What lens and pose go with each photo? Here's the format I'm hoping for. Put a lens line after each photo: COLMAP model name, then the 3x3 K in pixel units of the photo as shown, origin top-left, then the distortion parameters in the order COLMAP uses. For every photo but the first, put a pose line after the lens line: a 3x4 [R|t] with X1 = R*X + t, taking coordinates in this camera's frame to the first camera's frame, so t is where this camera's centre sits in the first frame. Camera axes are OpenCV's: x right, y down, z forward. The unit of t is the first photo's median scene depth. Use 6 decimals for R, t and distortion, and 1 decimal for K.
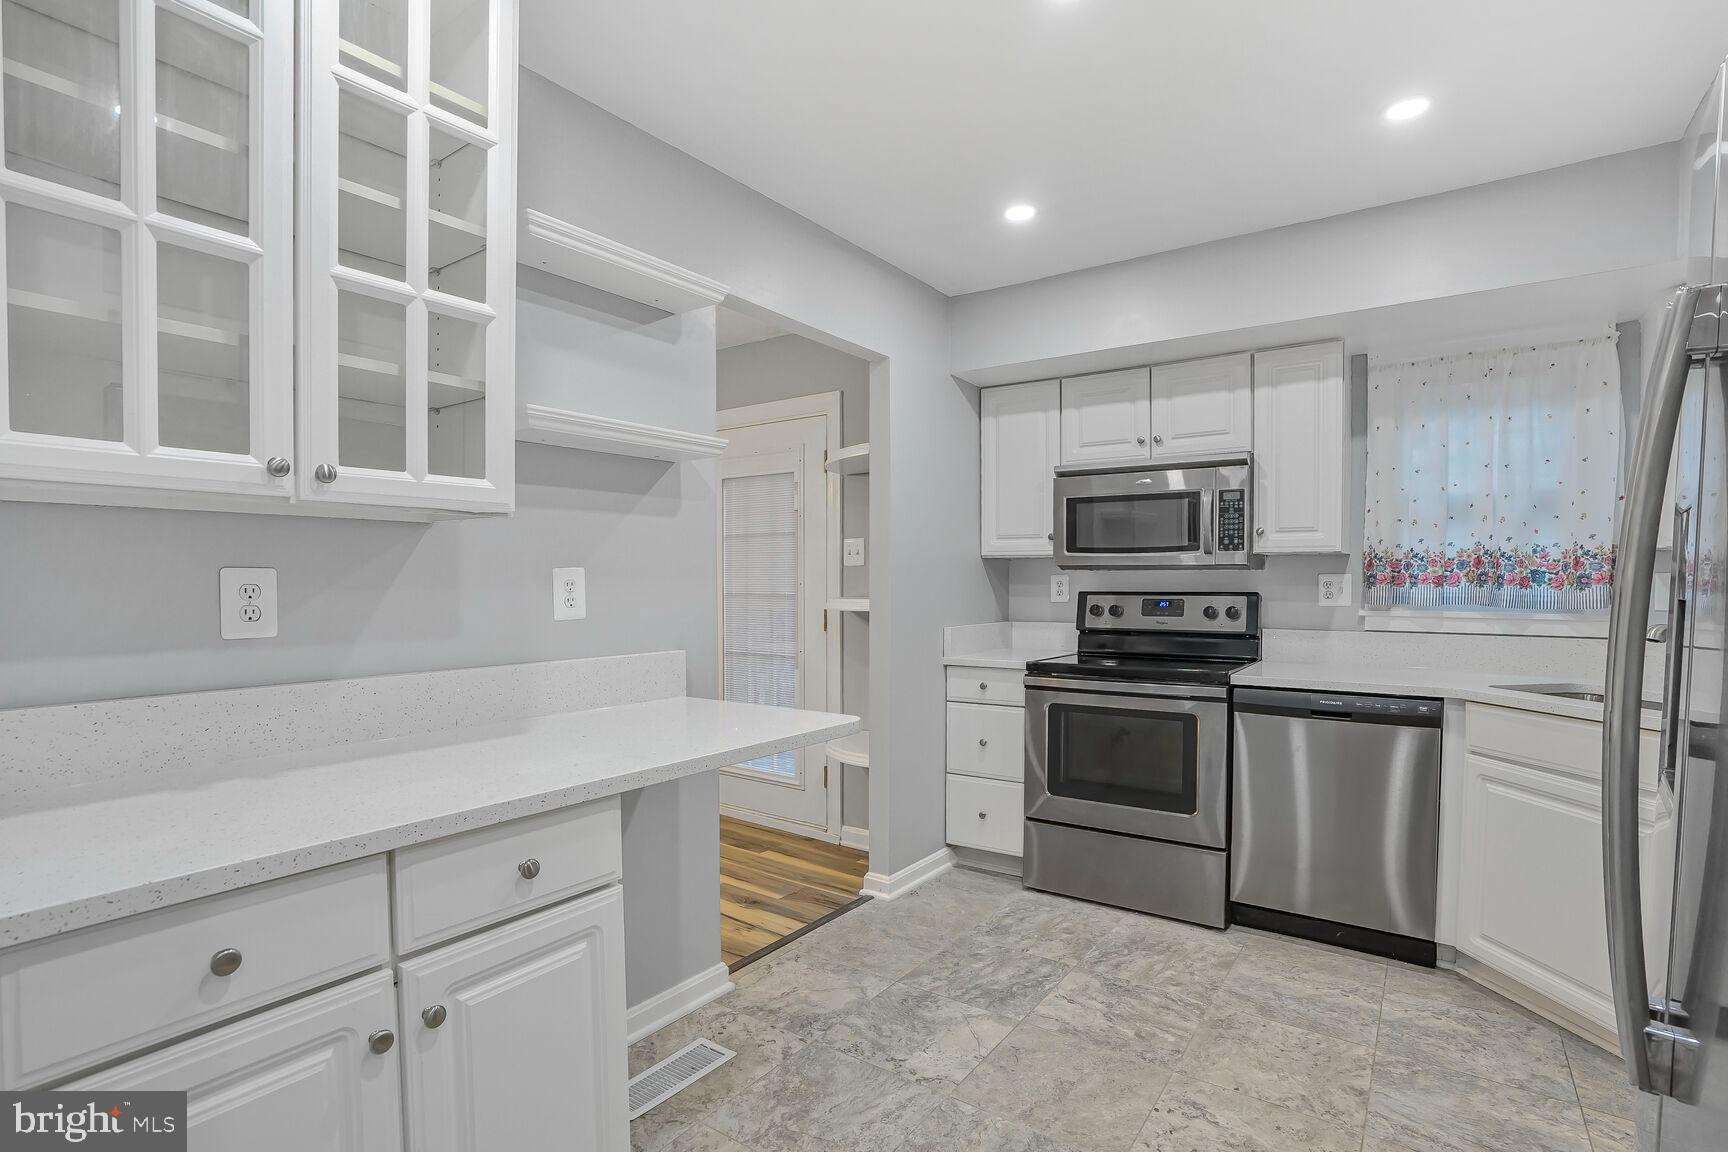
lens RADIAL K [[808.8, 0, 854.5], [0, 808.8, 573.0], [0, 0, 1]] dist [-0.001337, -0.000124]
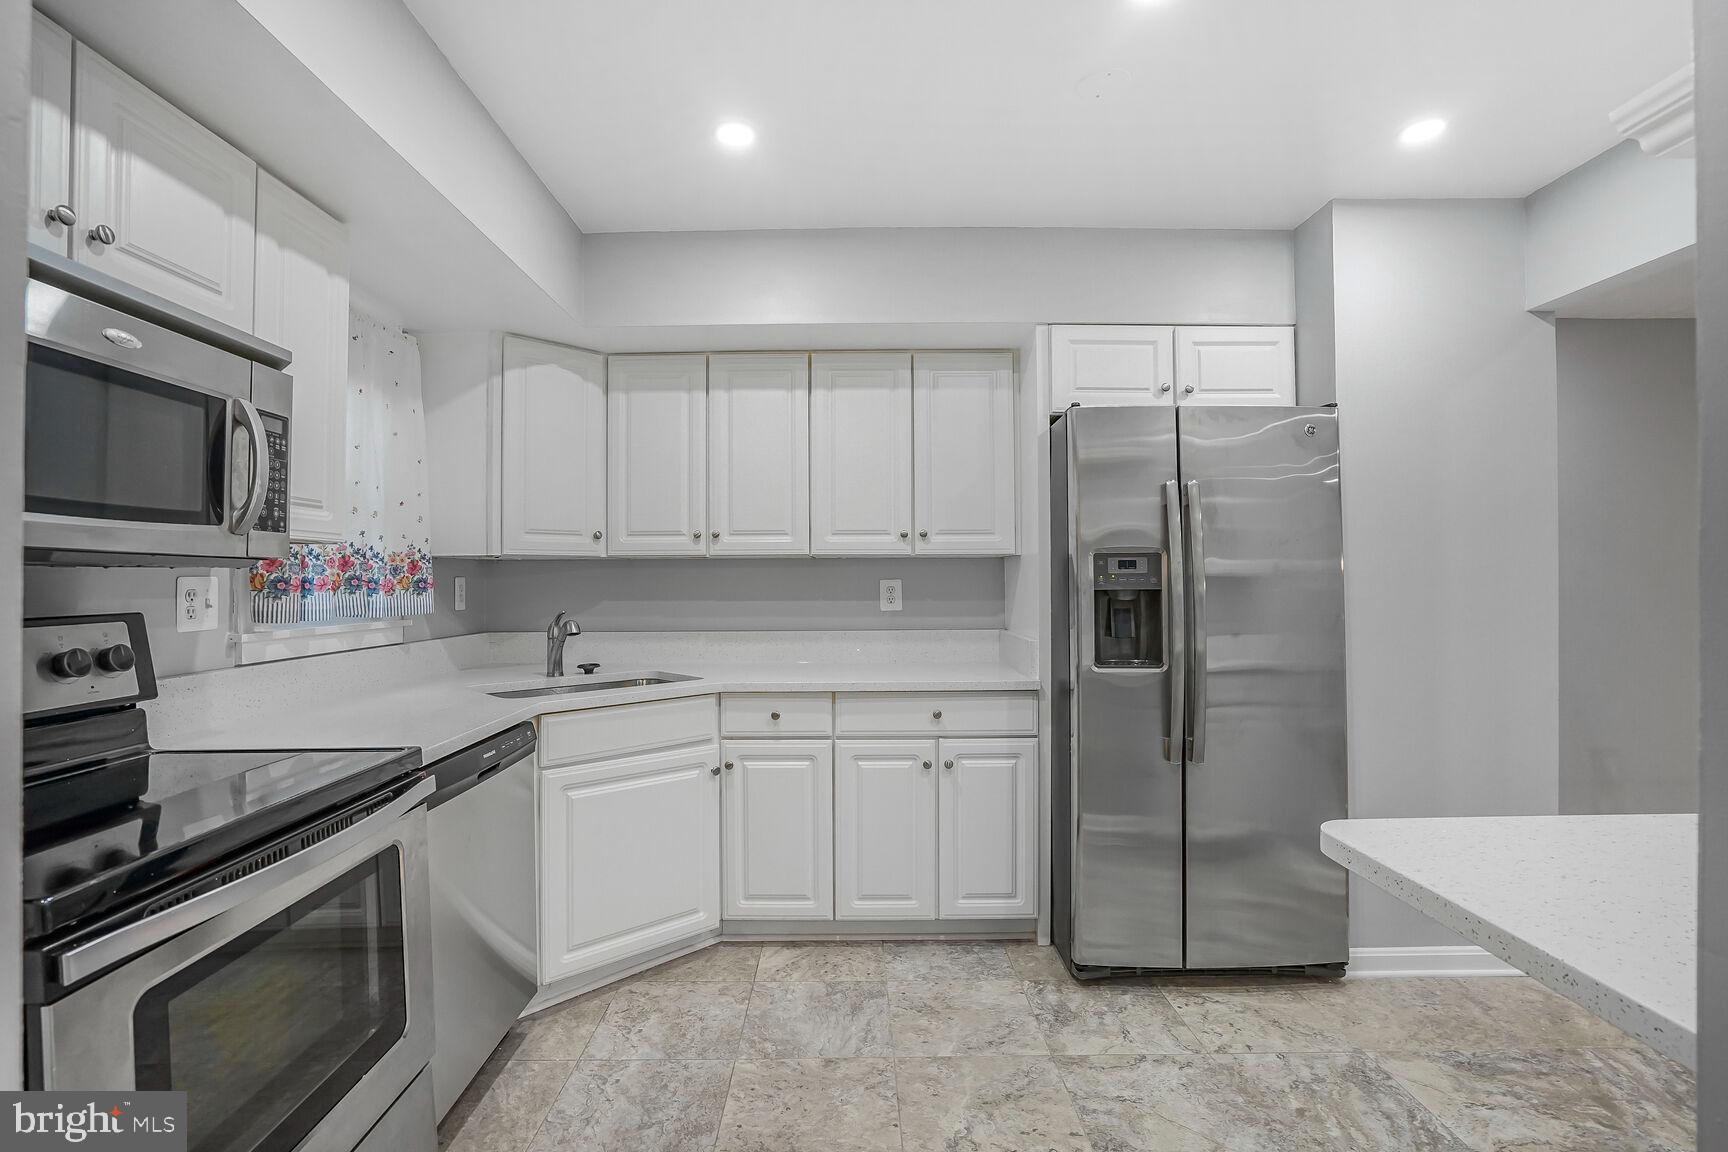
lens RADIAL K [[808.8, 0, 854.5], [0, 808.8, 573.0], [0, 0, 1]] dist [-0.001337, -0.000124]
pose [[-0.568200, 0.005806, 0.822870, -0.196497], [-0.002213, 0.999961, -0.008584, 0.002895], [-0.822887, -0.006699, -0.568165, 1.119239]]
